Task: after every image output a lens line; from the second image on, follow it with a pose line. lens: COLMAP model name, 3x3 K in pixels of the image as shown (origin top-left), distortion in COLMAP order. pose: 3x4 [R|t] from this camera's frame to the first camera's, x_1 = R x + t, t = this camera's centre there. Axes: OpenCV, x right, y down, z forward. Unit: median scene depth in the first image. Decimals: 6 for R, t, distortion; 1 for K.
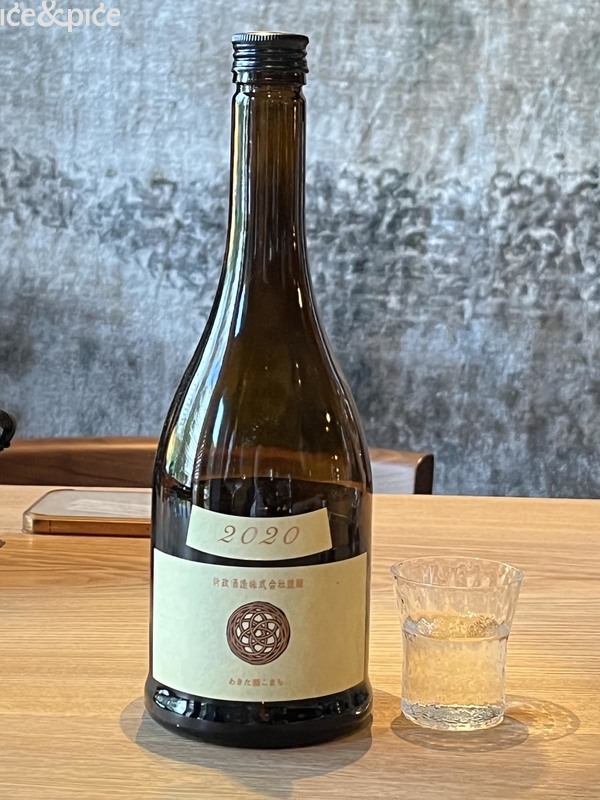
lens RADIAL K [[2280.5, 0, 298.6], [0, 2280.5, 397.5], [0, 0, 1]] dist [-0.037732, 0.000000]
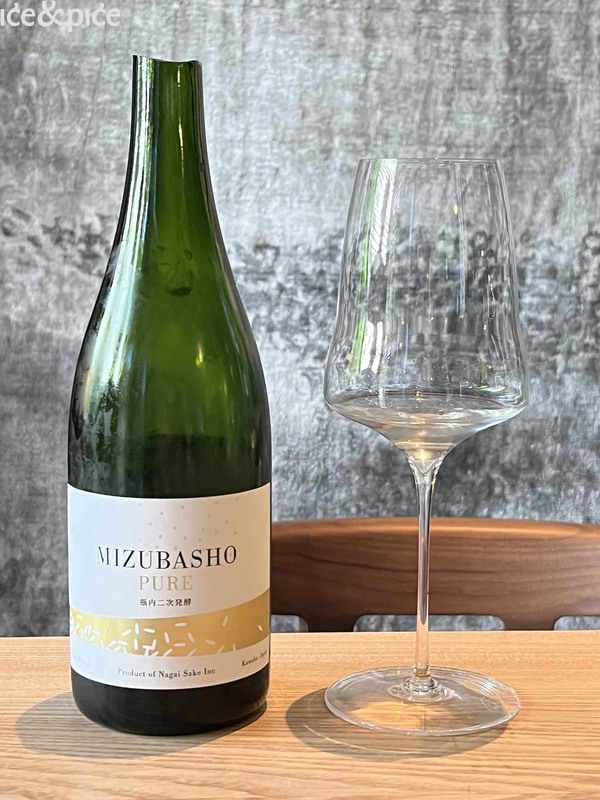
lens RADIAL K [[1240.1, 0, 307.5], [0, 1240.1, 407.1], [0, 0, 1]] dist [0.036973, 0.000000]
pose [[0.996179, -0.001284, -0.087329, 0.008154], [0.004733, 0.999216, 0.039299, -0.042341], [0.087210, -0.039562, 0.995404, 0.423146]]
